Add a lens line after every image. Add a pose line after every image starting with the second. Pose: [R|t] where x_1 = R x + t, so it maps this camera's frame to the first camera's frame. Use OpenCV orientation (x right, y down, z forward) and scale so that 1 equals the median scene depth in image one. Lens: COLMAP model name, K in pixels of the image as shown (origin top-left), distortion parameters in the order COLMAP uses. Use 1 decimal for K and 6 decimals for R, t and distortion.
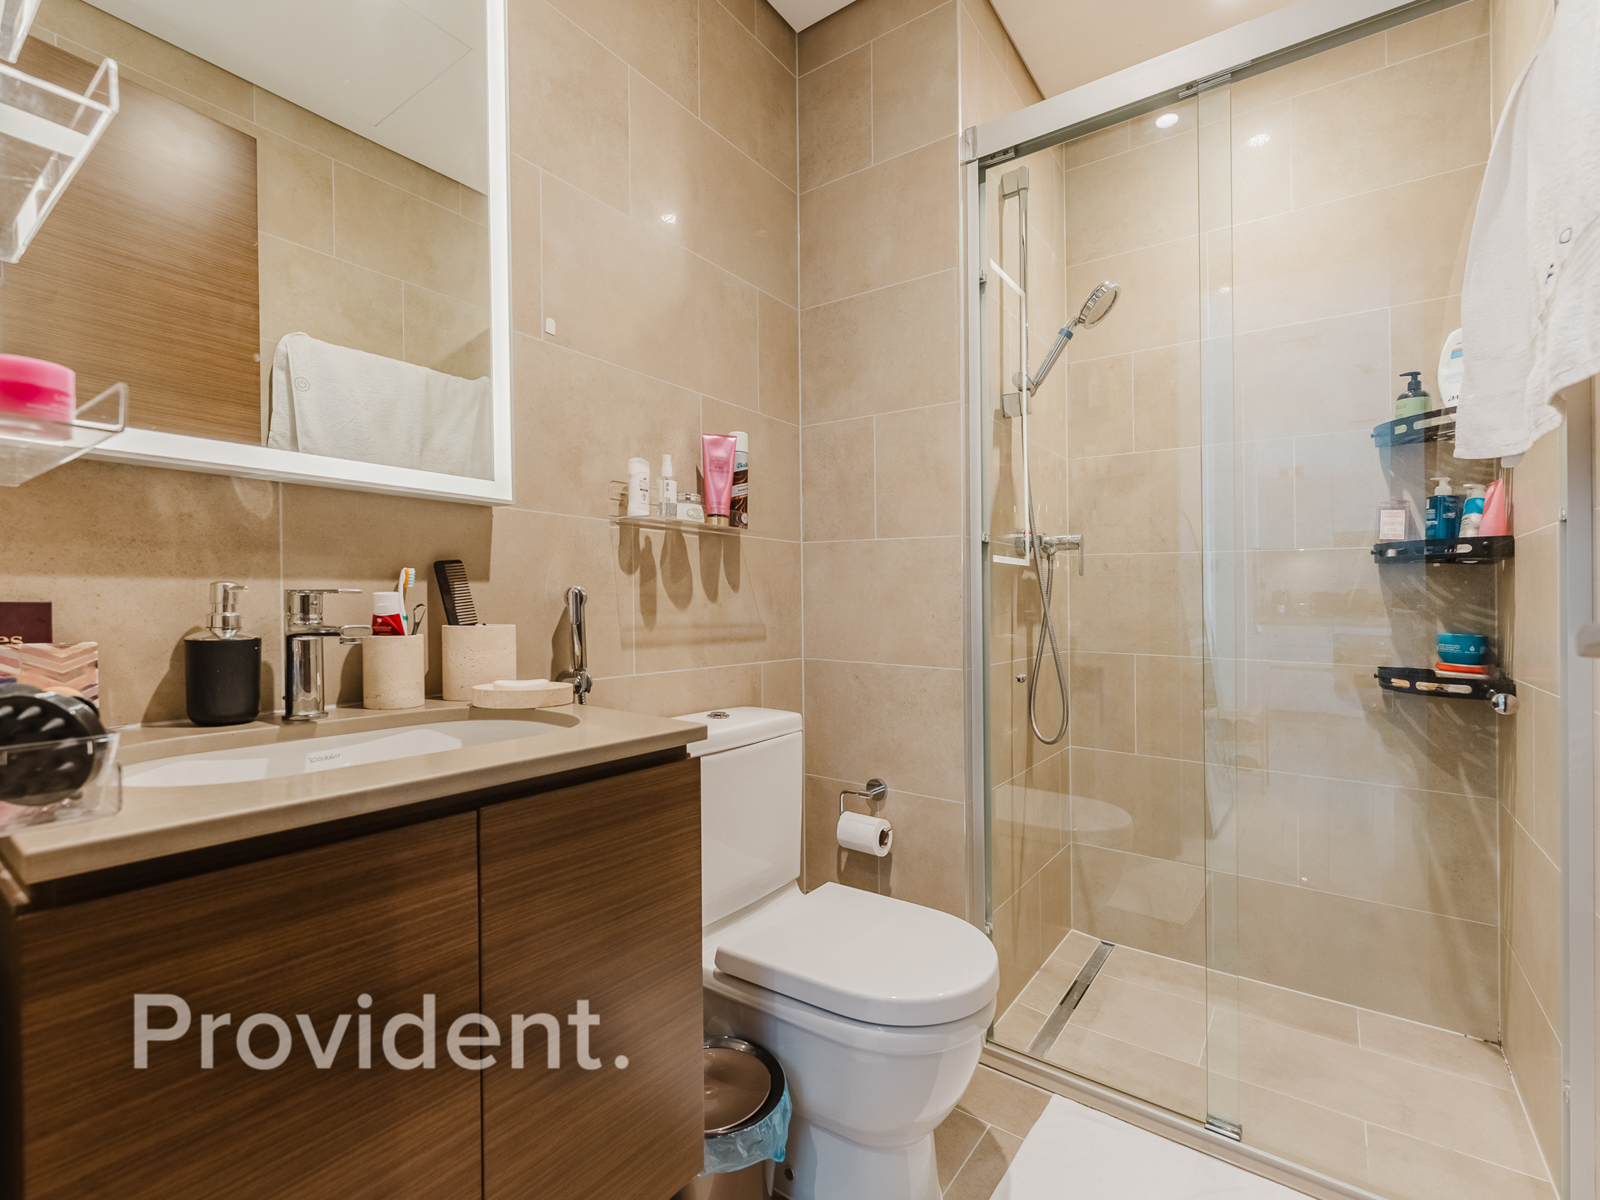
lens RADIAL K [[725.8, 0, 796.6], [0, 725.8, 582.6], [0, 0, 1]] dist [-0.003021, -0.000623]
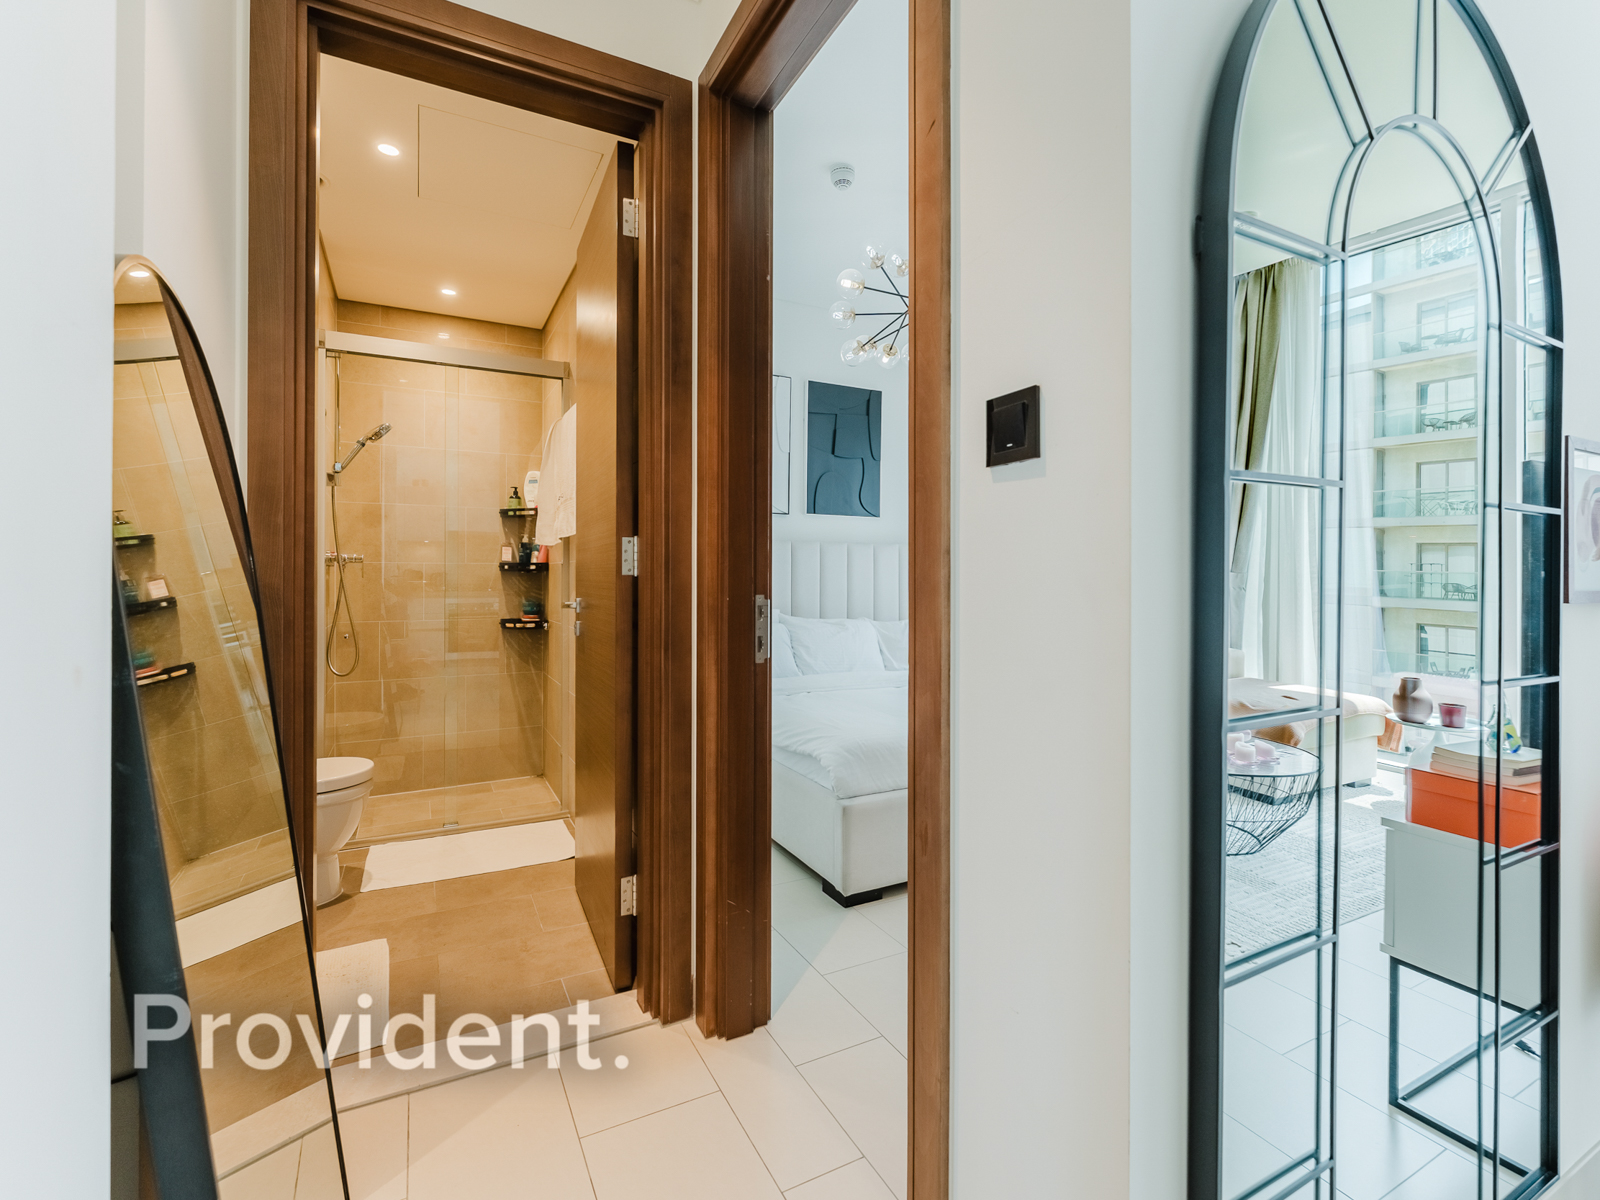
lens RADIAL K [[725.8, 0, 796.6], [0, 725.8, 582.6], [0, 0, 1]] dist [-0.003021, -0.000623]
pose [[0.439001, -0.015832, 0.898347, -0.804239], [-0.015674, 0.999558, 0.025275, -0.064943], [-0.898350, -0.025176, 0.438558, -0.792412]]
